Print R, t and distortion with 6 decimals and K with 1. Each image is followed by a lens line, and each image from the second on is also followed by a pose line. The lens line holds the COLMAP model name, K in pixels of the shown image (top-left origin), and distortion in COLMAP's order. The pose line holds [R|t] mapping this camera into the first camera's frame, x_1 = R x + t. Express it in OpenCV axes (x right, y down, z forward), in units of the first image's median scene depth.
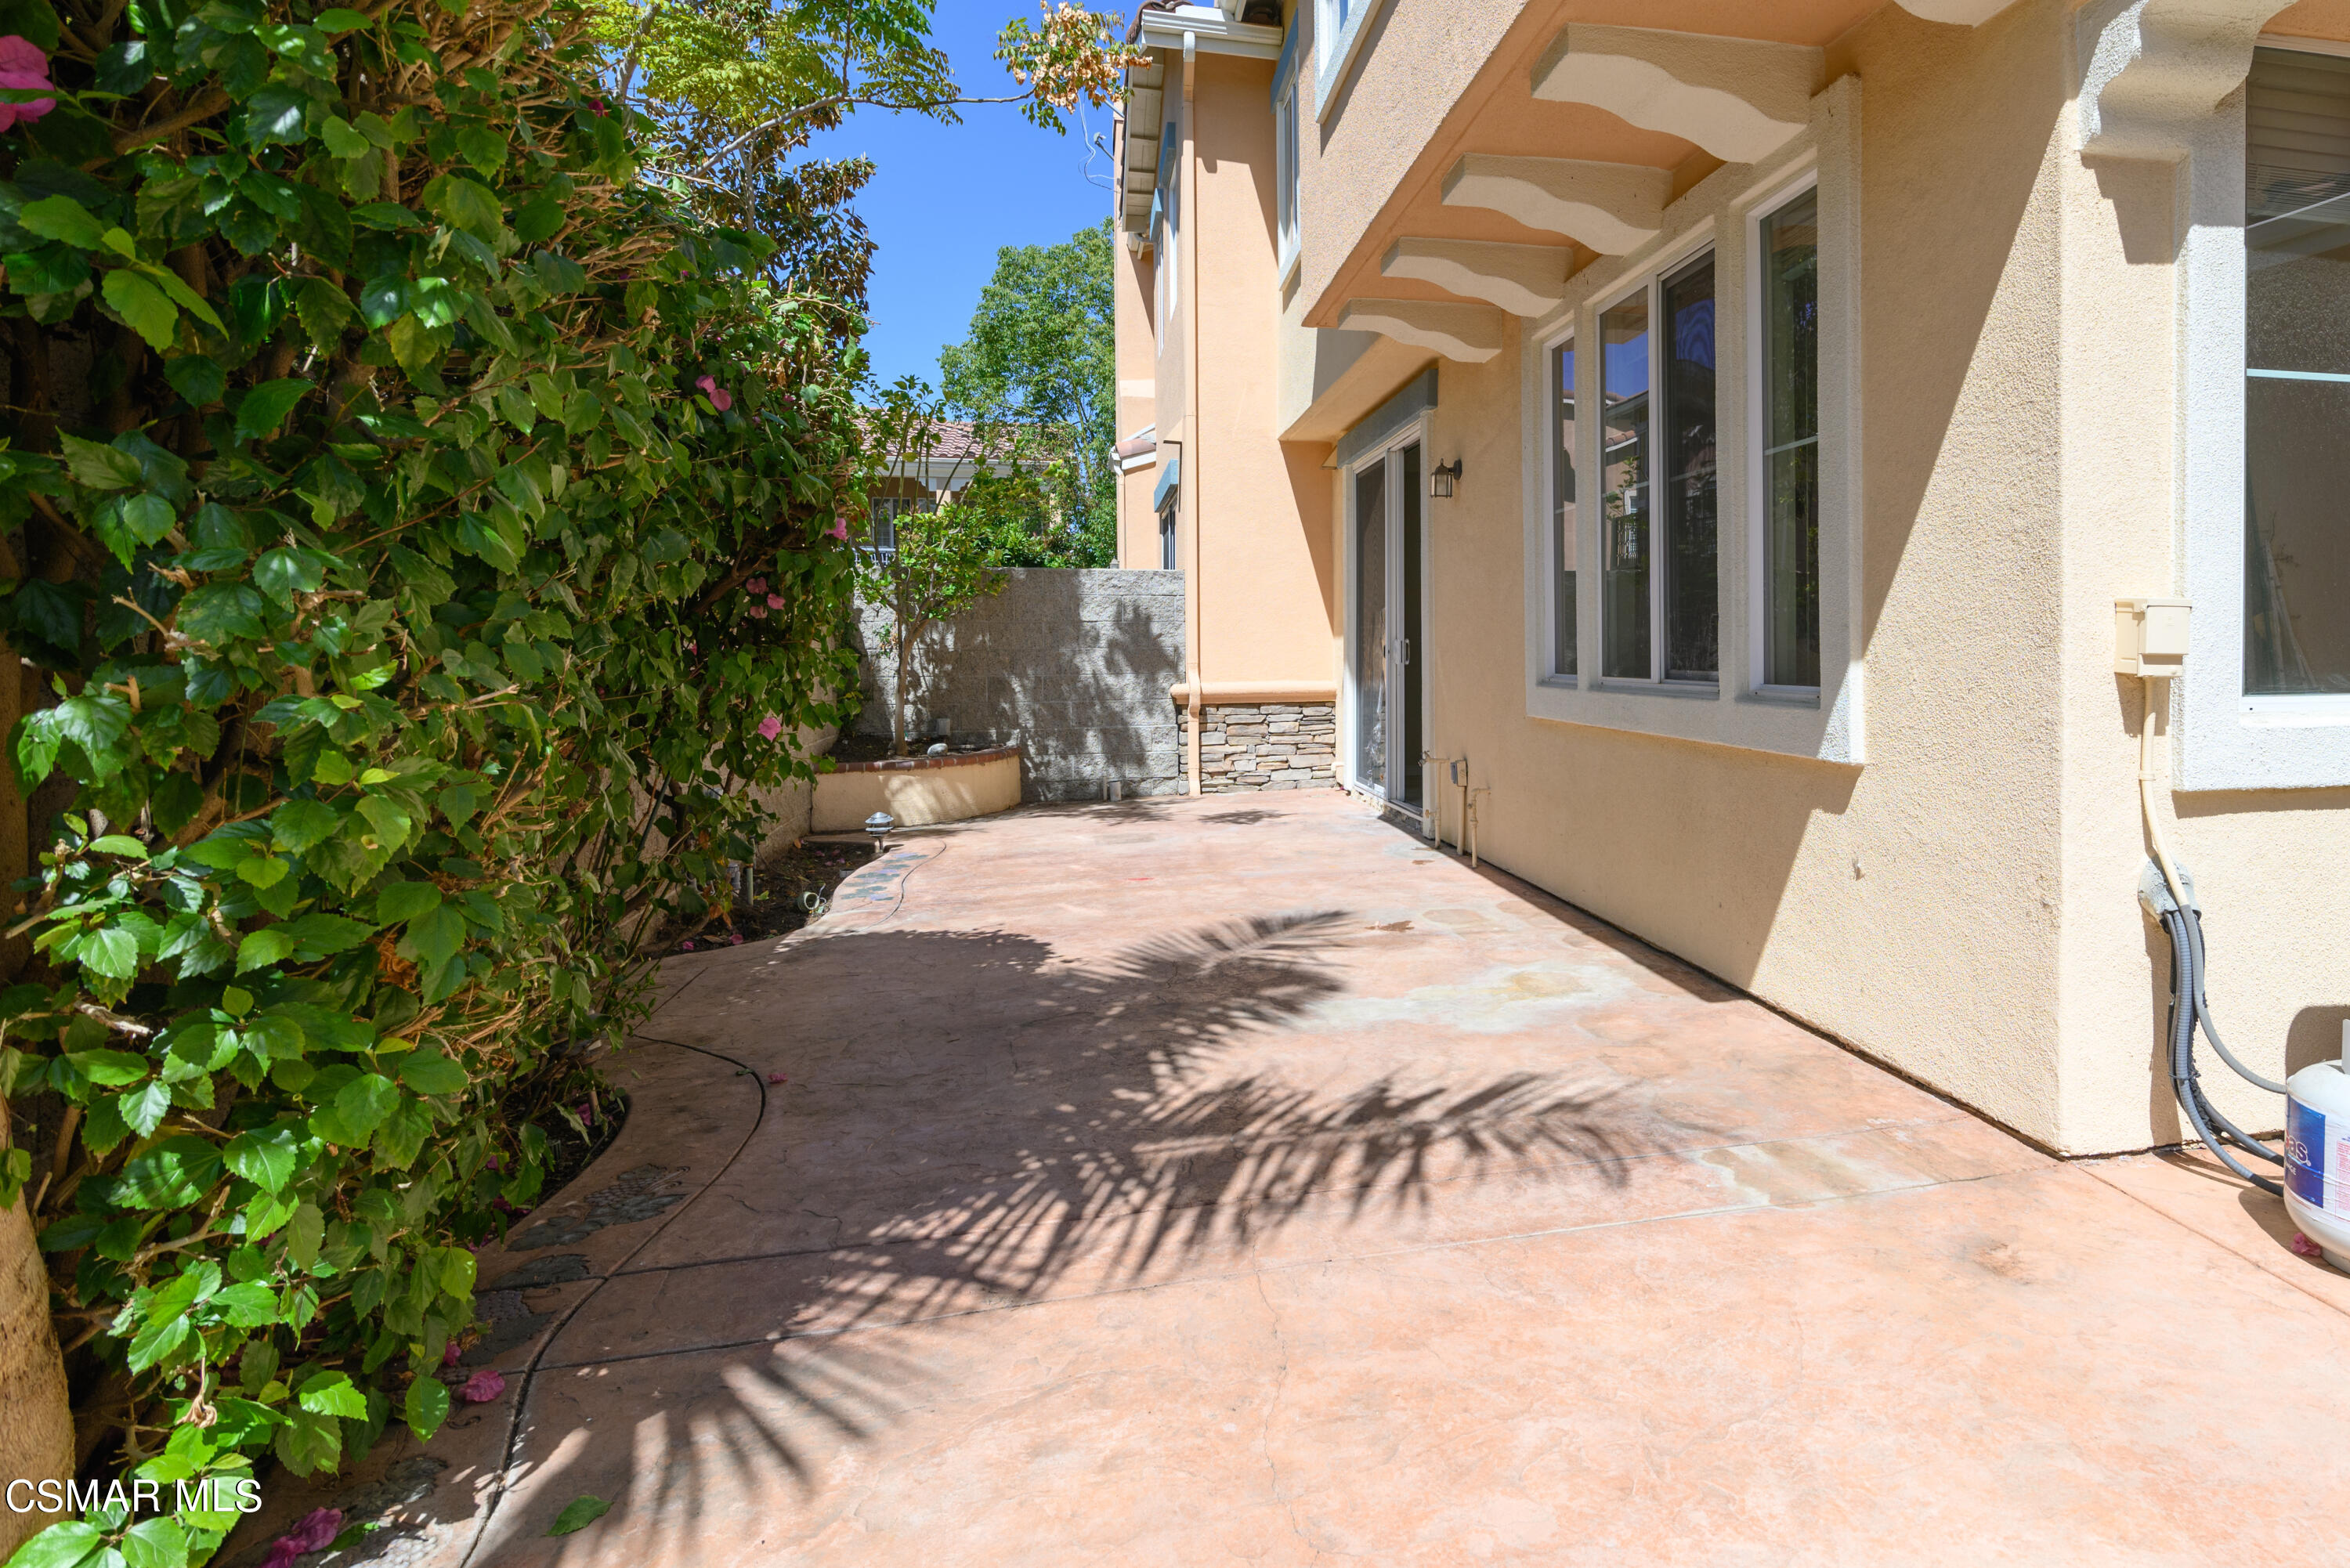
lens RADIAL K [[1380.1, 0, 1180.5], [0, 1380.1, 643.5], [0, 0, 1]] dist [0.015789, 0.000414]
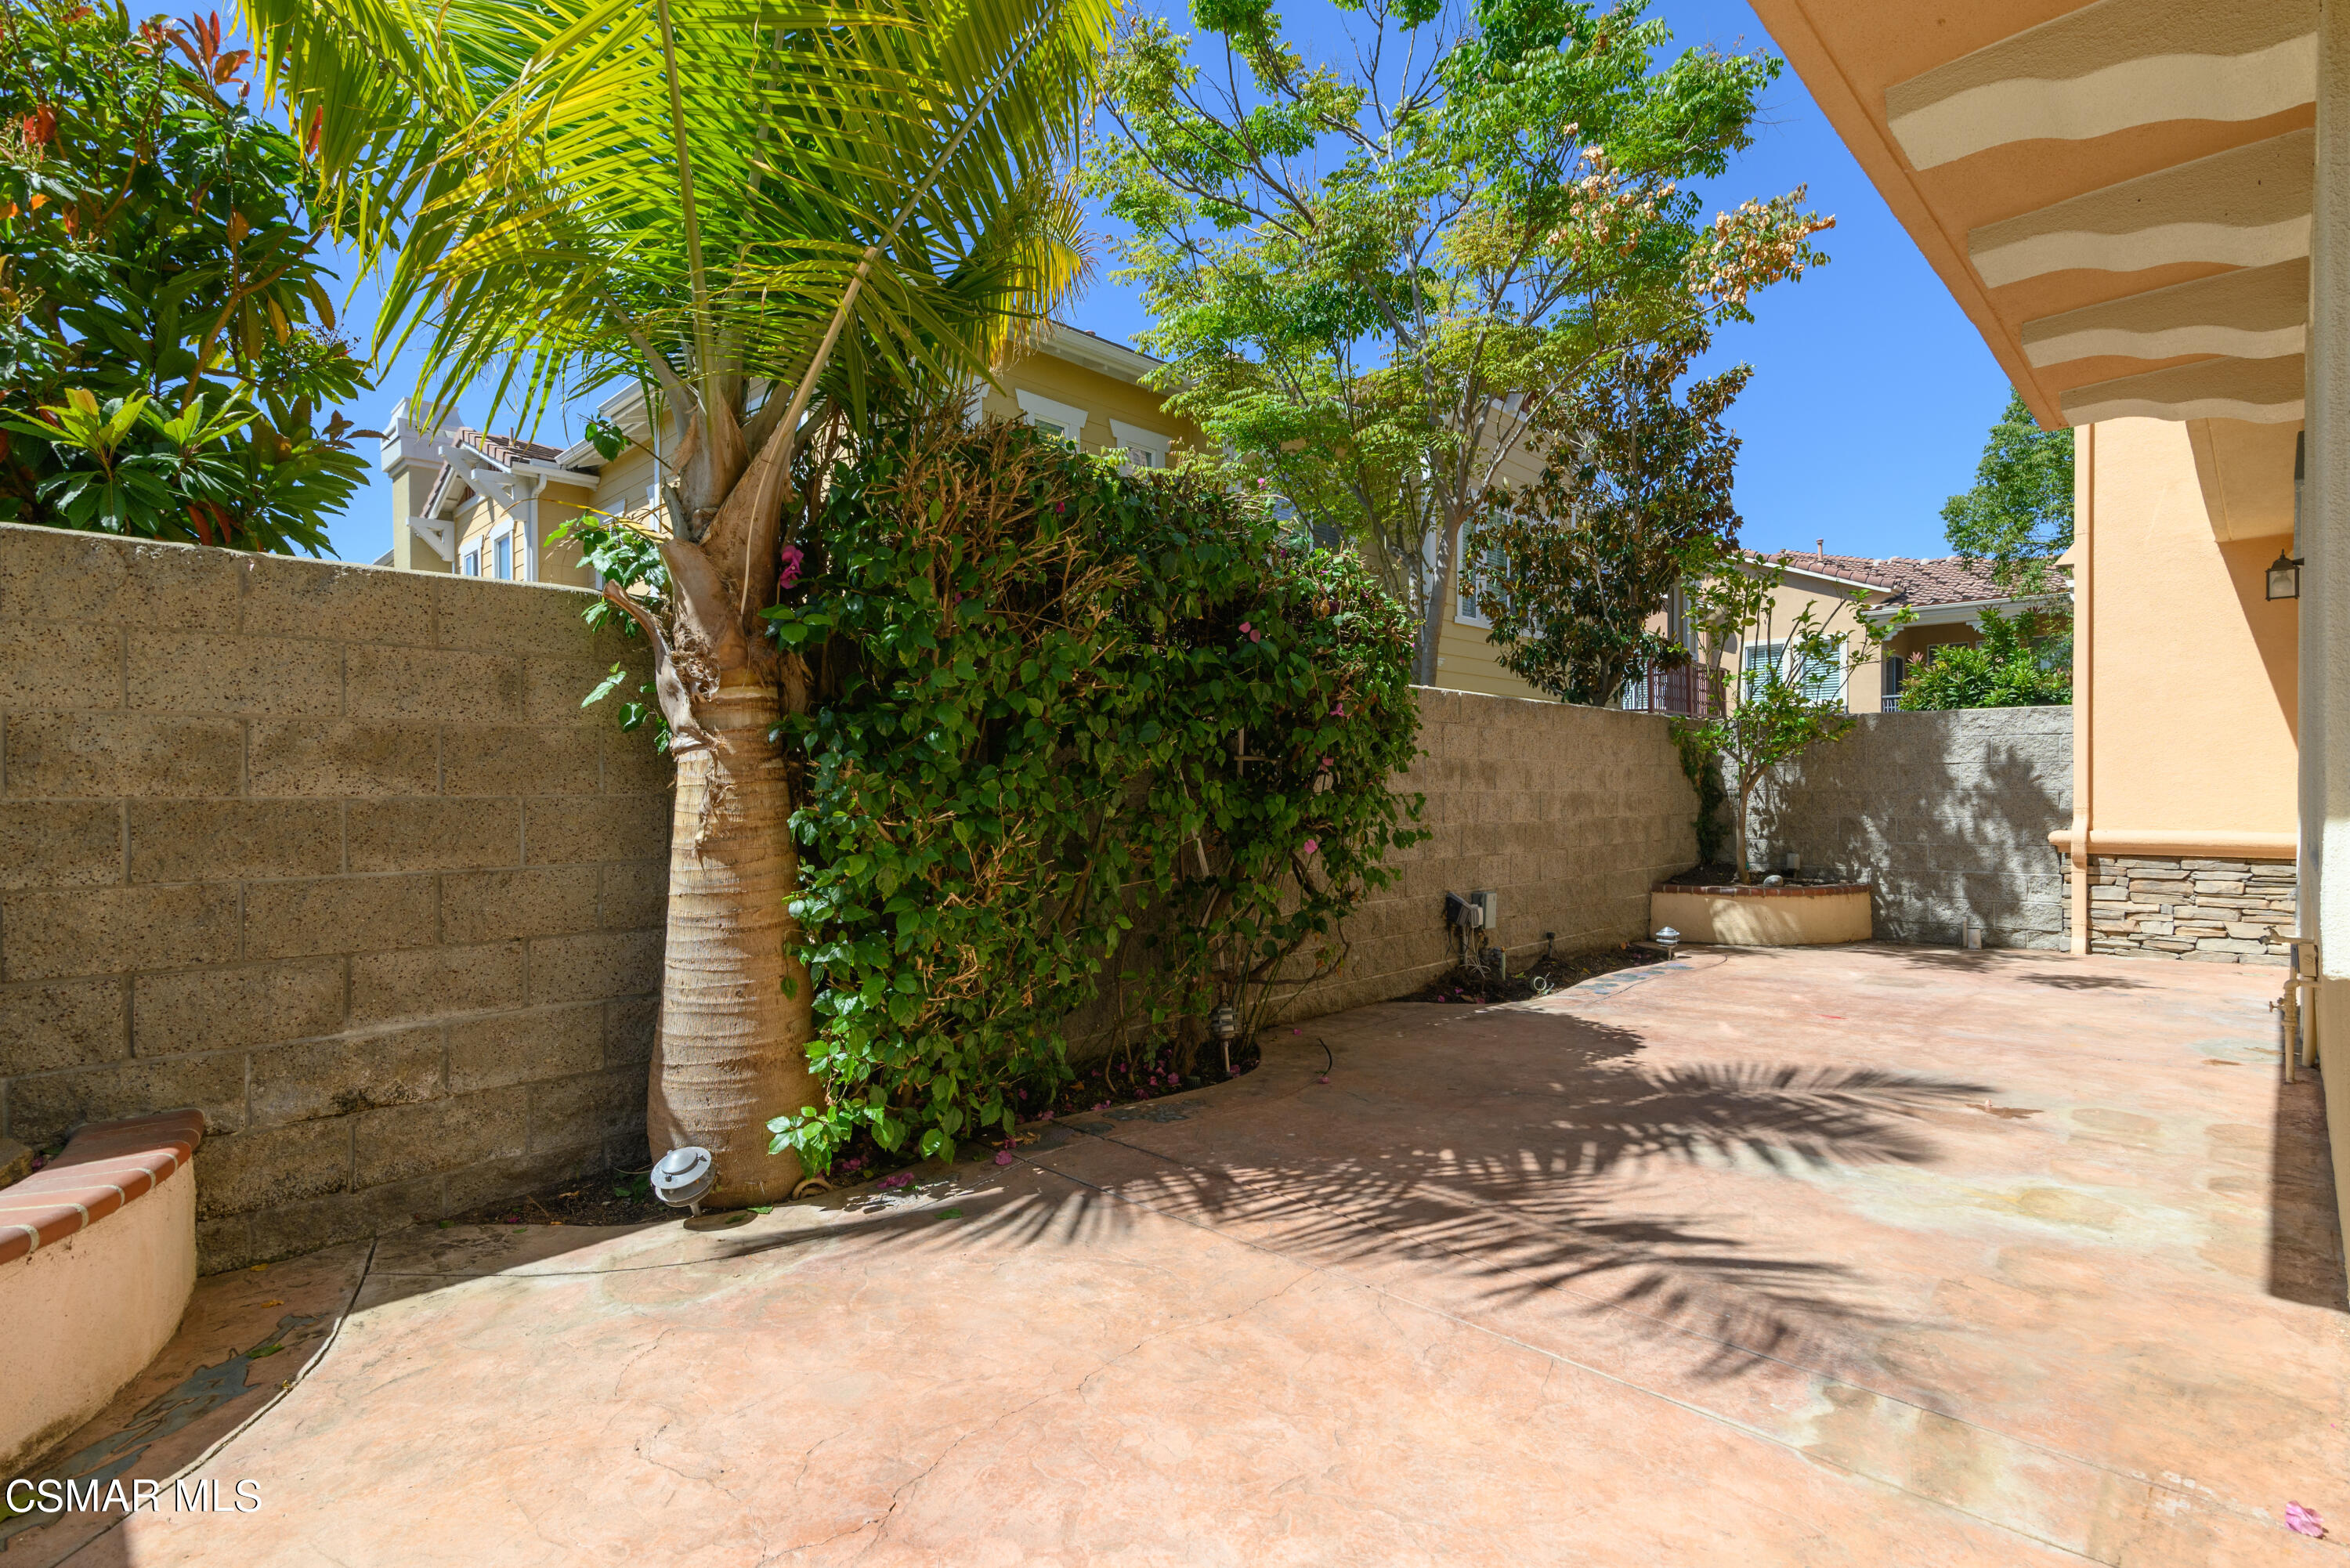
lens RADIAL K [[1134.0, 0, 1240.5], [0, 1134.0, 780.9], [0, 0, 1]] dist [0.004405, -0.000300]
pose [[0.524924, 0.001400, -0.851148, 0.363105], [-0.000442, 0.999999, 0.001372, -0.004199], [0.851149, -0.000344, 0.524924, 0.144987]]
